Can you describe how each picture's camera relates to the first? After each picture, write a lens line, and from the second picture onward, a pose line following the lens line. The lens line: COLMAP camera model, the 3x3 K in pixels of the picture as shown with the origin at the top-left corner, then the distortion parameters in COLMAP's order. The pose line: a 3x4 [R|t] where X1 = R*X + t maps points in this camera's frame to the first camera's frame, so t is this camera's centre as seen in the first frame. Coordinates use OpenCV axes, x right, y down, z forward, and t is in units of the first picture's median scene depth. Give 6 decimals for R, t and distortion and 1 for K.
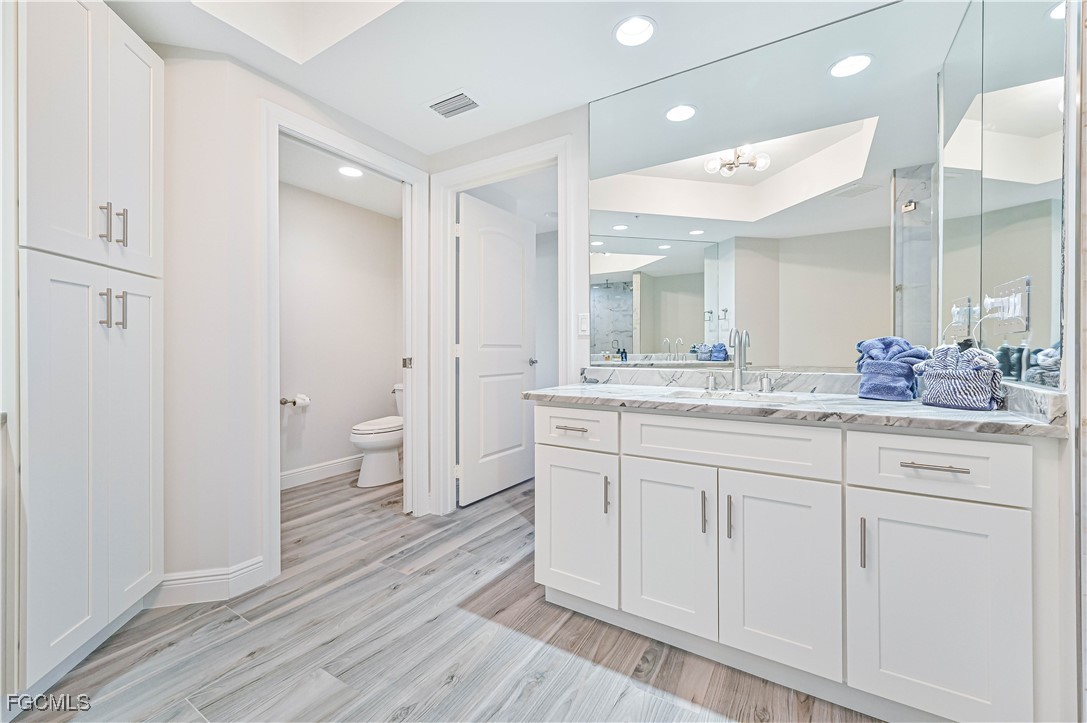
lens RADIAL K [[427.1, 0, 544.1], [0, 427.1, 354.2], [0, 0, 1]] dist [0.000127, 0.000180]
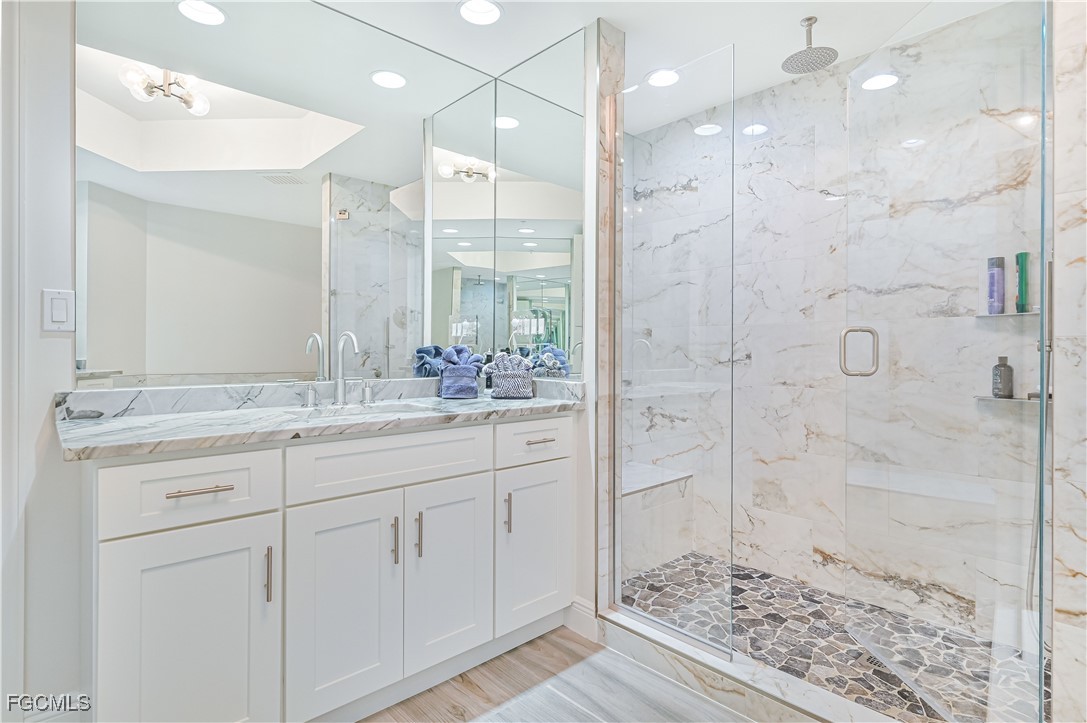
lens RADIAL K [[555.4, 0, 540.8], [0, 555.4, 356.6], [0, 0, 1]] dist [-0.006343, -0.000783]
pose [[0.285428, -0.008940, 0.958358, -0.566984], [0.010969, 0.999921, 0.006061, -0.014682], [-0.958337, 0.008782, 0.285504, 0.334336]]
